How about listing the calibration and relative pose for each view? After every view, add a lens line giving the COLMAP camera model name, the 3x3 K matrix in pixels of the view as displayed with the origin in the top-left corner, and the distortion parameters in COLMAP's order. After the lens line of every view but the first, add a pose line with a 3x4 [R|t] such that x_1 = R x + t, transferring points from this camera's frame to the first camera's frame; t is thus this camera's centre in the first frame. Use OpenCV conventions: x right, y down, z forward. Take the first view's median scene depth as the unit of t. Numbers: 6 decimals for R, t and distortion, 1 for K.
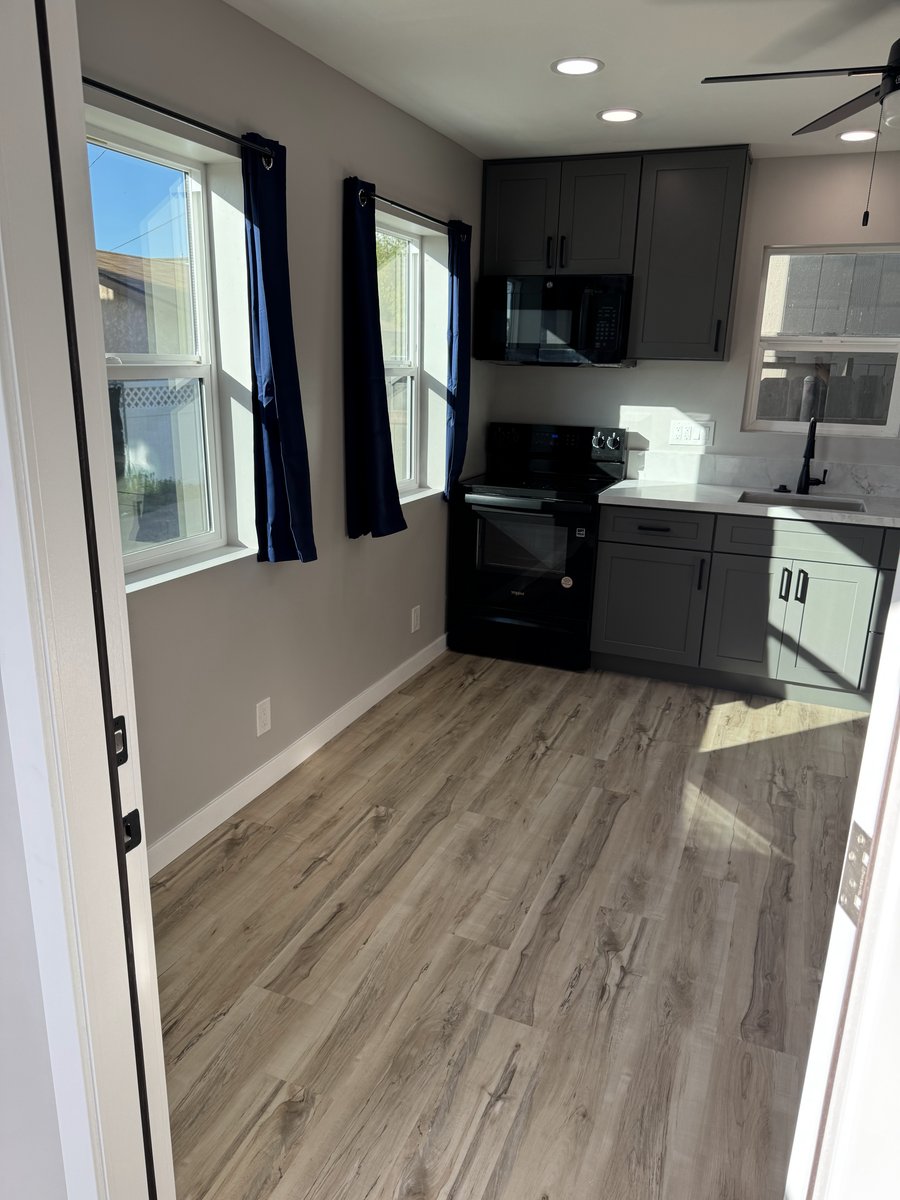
lens RADIAL K [[832.4, 0, 433.4], [0, 832.4, 602.5], [0, 0, 1]] dist [0.035332, -0.058014]
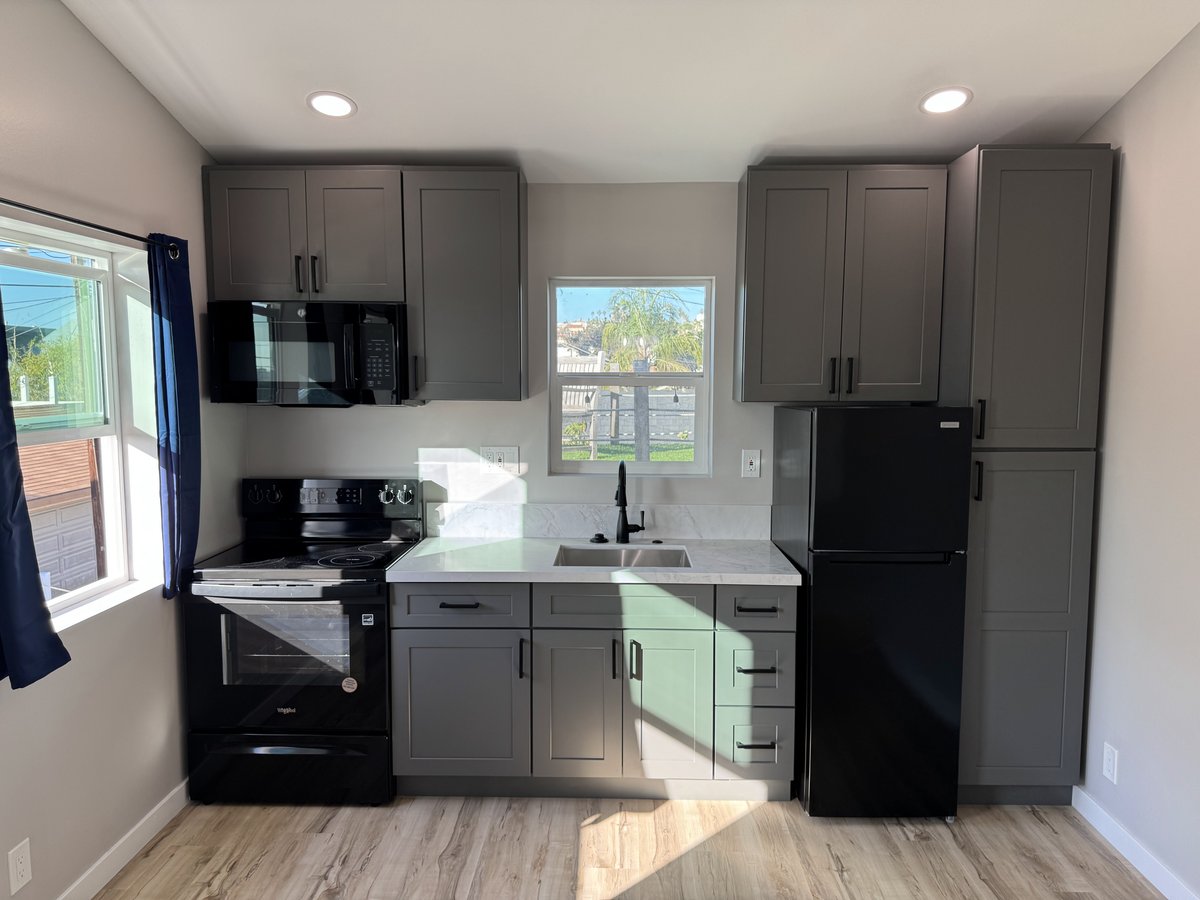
lens RADIAL K [[832.4, 0, 608.4], [0, 832.4, 450.2], [0, 0, 1]] dist [0.035332, -0.058014]
pose [[0.917502, -0.048317, 0.394786, 0.091542], [0.122482, 0.978680, -0.164874, -0.089050], [-0.378403, 0.199626, 0.903859, 0.206653]]
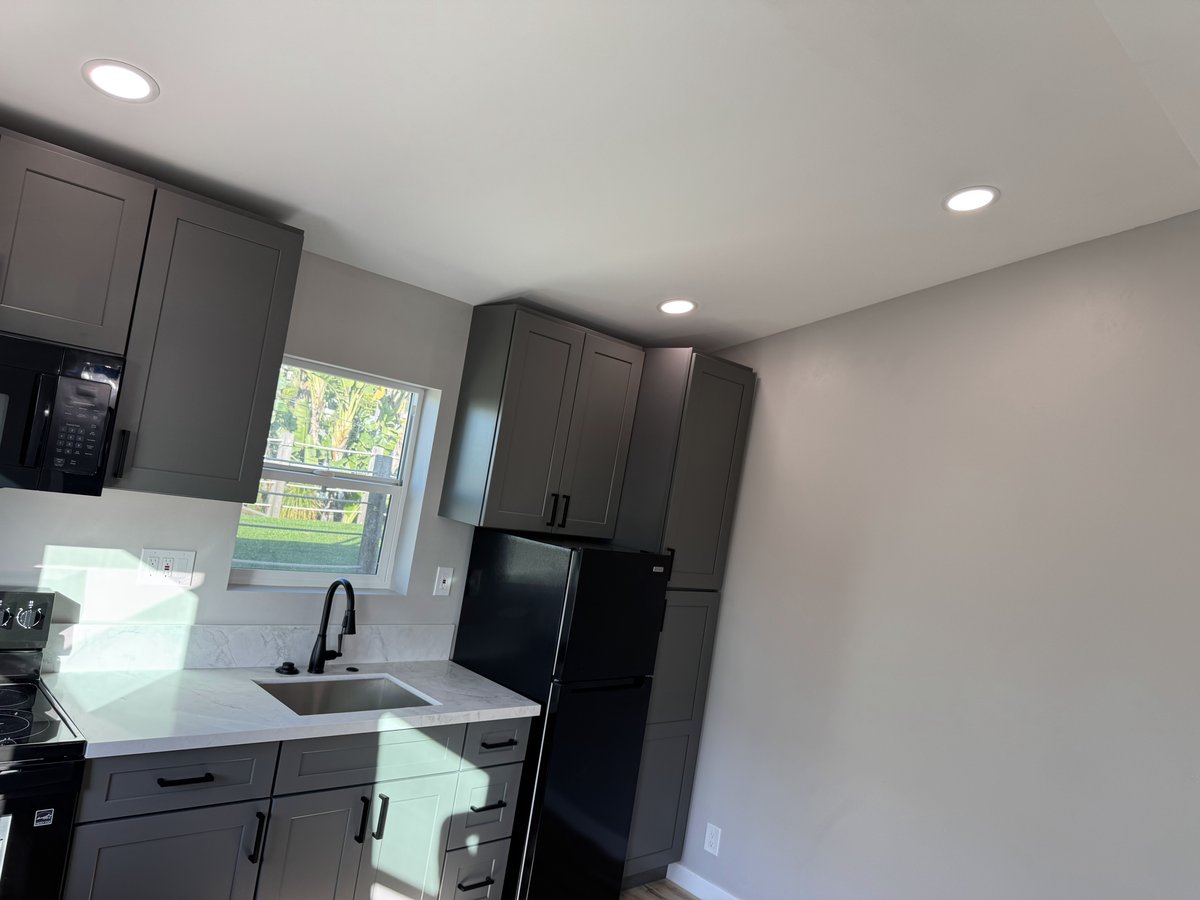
lens RADIAL K [[832.4, 0, 602.9], [0, 832.4, 437.0], [0, 0, 1]] dist [0.035332, -0.058014]
pose [[0.362117, 0.096381, 0.927136, -0.210121], [0.107928, 0.983615, -0.144406, -0.219042], [-0.925863, 0.152356, 0.345782, 0.496762]]
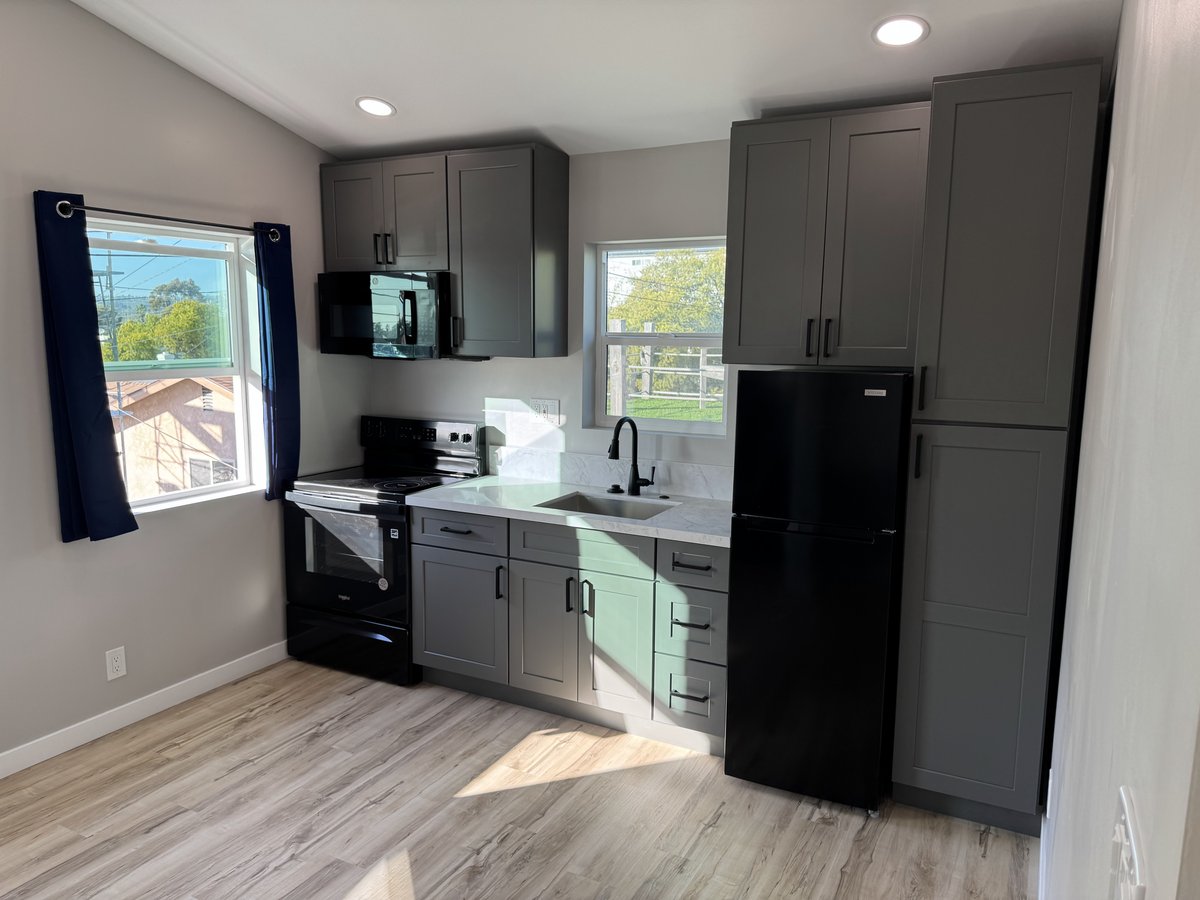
lens RADIAL K [[832.4, 0, 609.6], [0, 832.4, 455.1], [0, 0, 1]] dist [0.035332, -0.058014]
pose [[0.999227, 0.005146, -0.038983, 0.487117], [-0.010627, 0.989851, -0.141714, -0.044756], [0.037858, 0.142018, 0.989140, 0.075830]]
